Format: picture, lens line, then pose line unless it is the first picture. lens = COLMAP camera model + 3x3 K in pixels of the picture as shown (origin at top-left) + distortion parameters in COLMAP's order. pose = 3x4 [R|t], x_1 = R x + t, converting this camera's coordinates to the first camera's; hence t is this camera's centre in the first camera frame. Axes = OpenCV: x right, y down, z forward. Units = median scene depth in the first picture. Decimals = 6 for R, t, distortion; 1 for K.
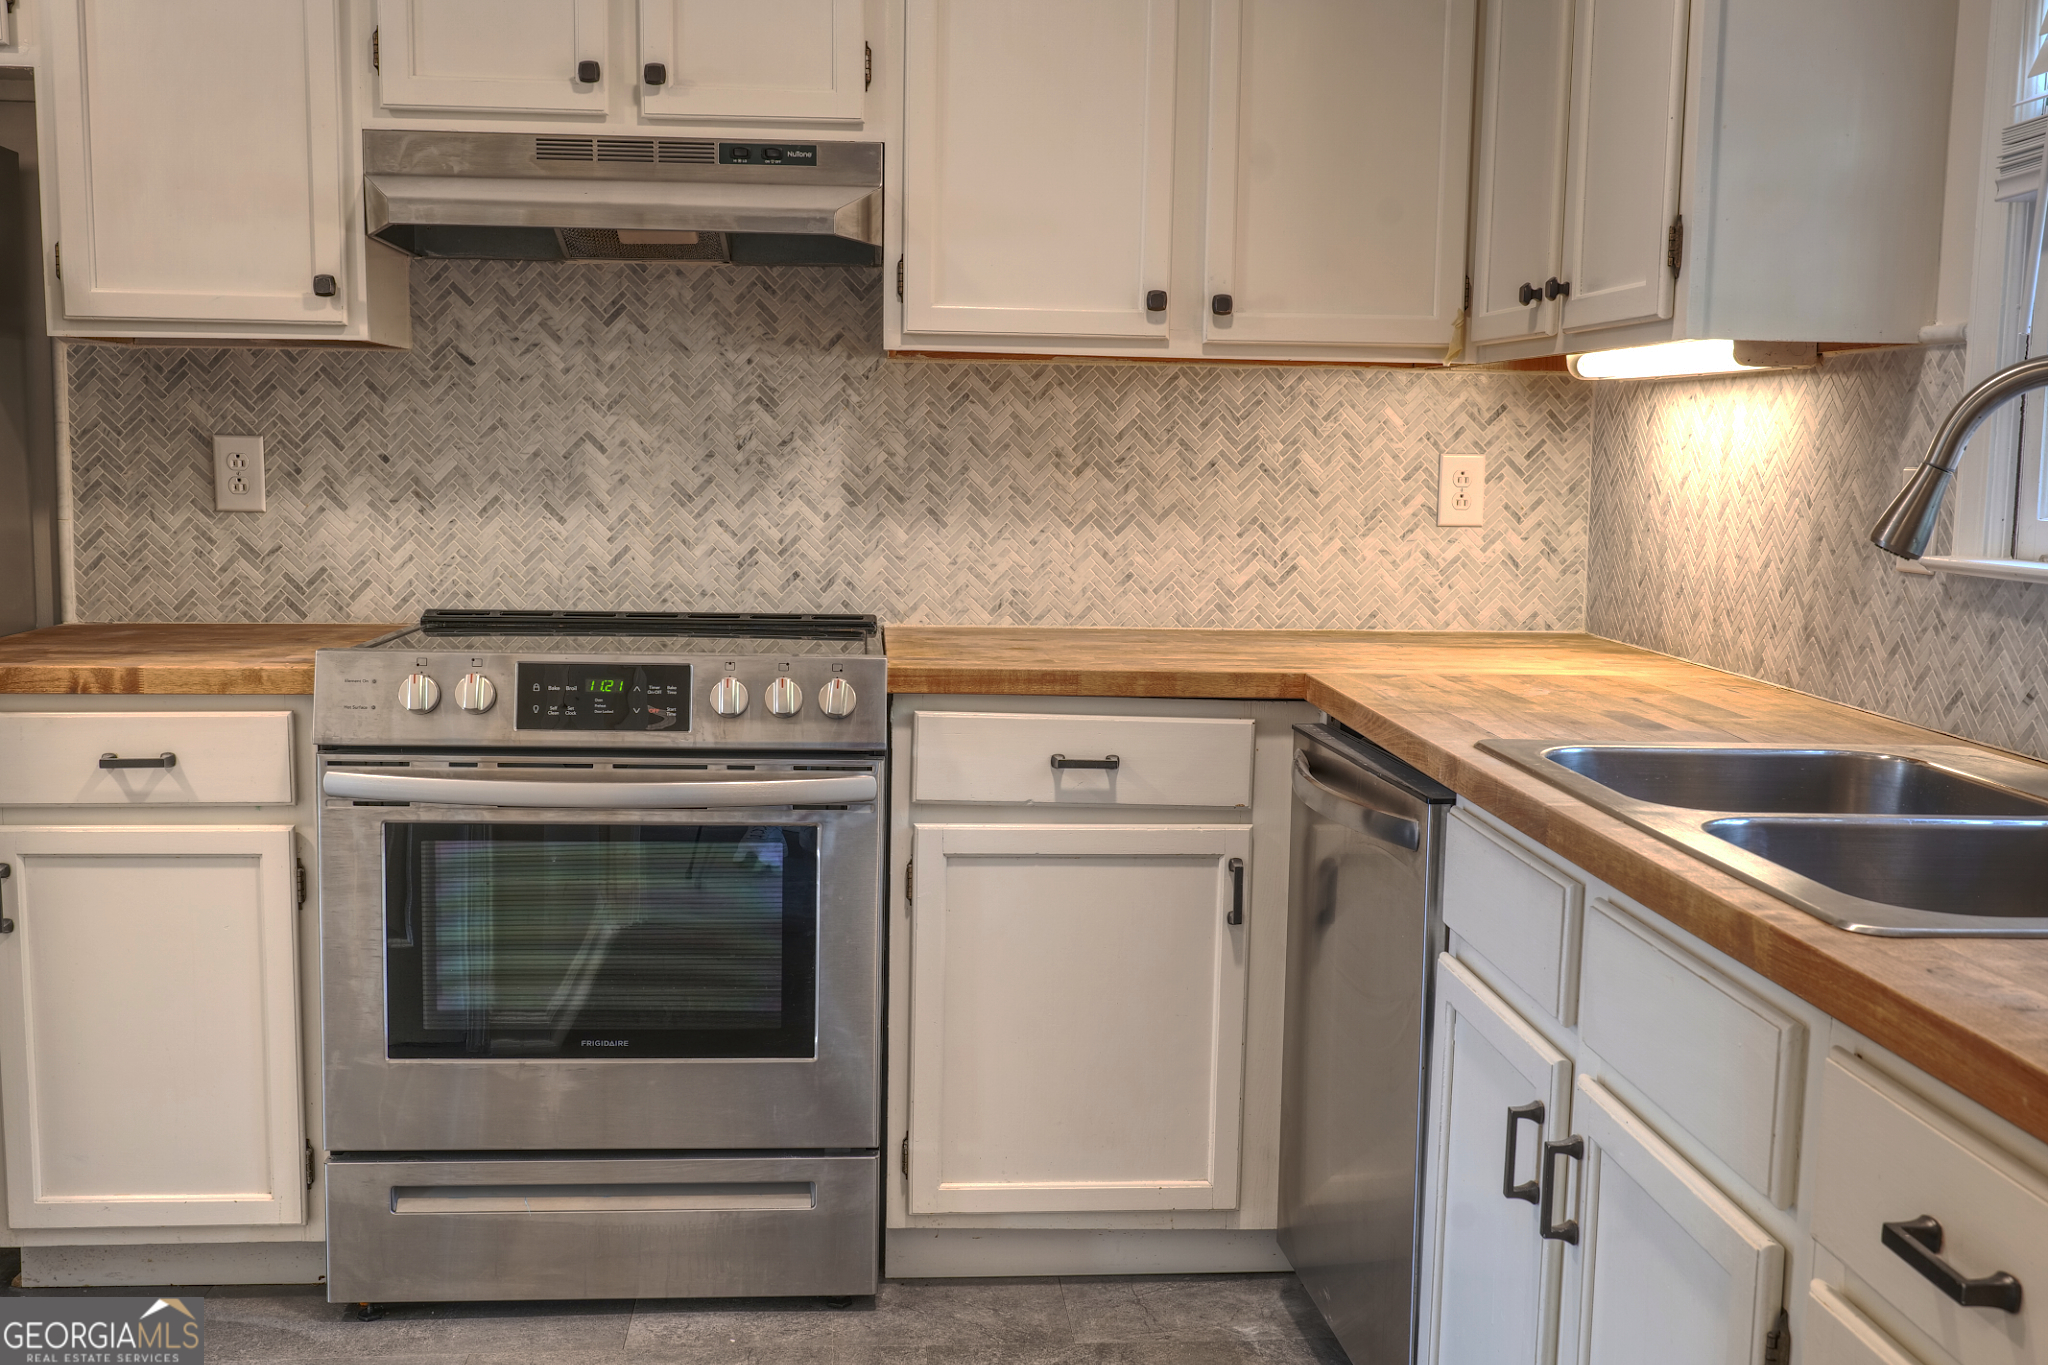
lens RADIAL K [[1937.1, 0, 1024.0], [0, 1937.1, 682.5], [0, 0, 1]] dist [-0.006198, 0.004641]
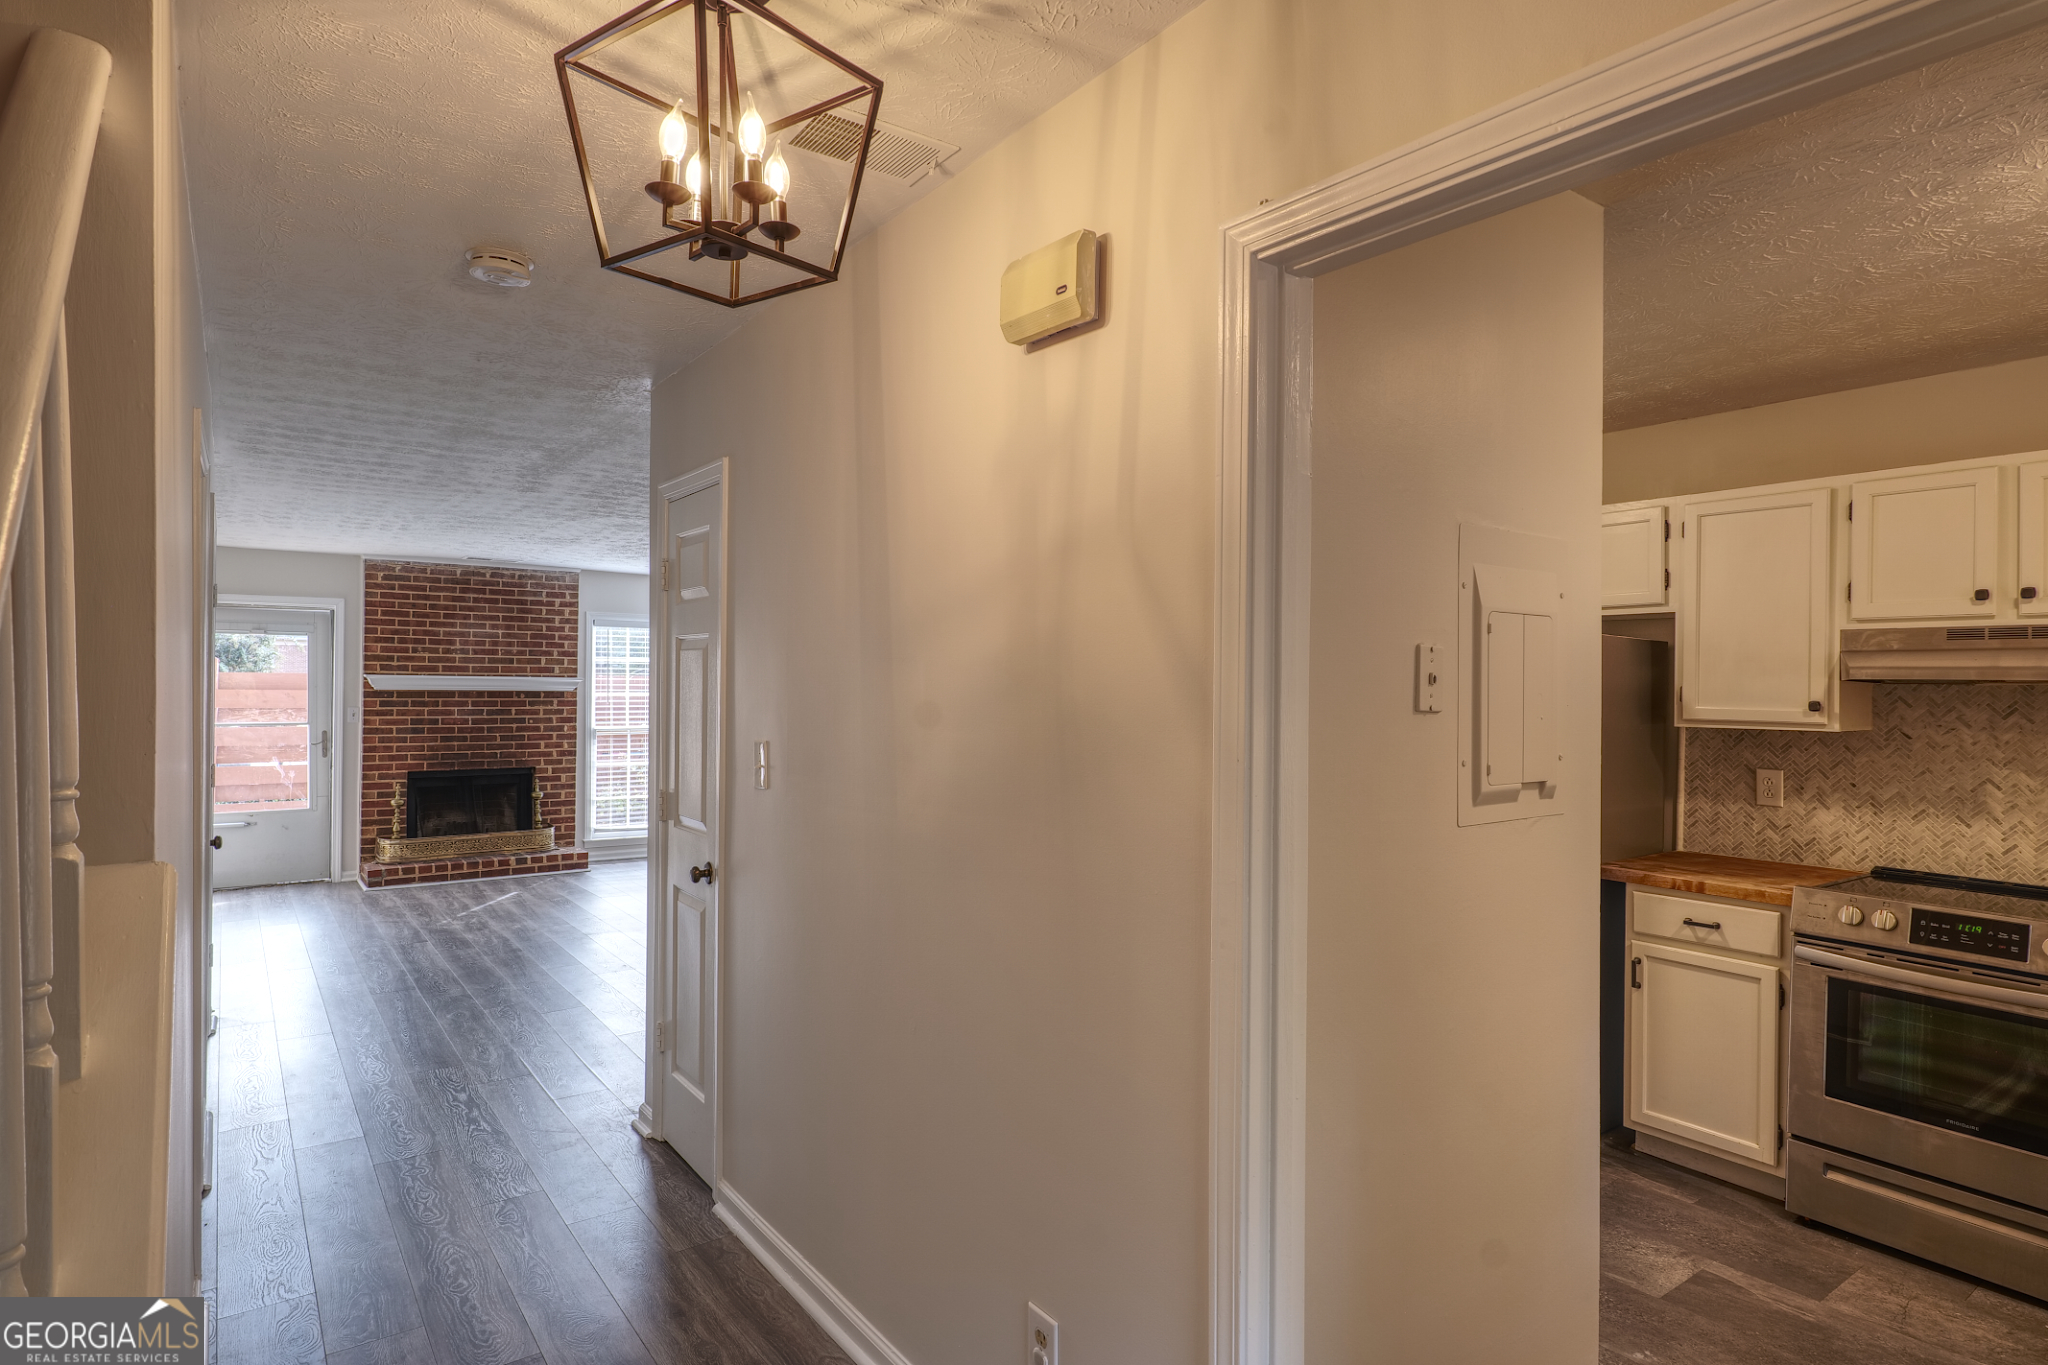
lens RADIAL K [[1119.7, 0, 1024.0], [0, 1119.7, 682.5], [0, 0, 1]] dist [0.008188, 0.000966]
pose [[0.531090, -0.003672, -0.847307, 0.206696], [-0.106650, 0.991748, -0.071146, -0.054947], [0.840576, 0.128150, 0.526316, -0.342487]]
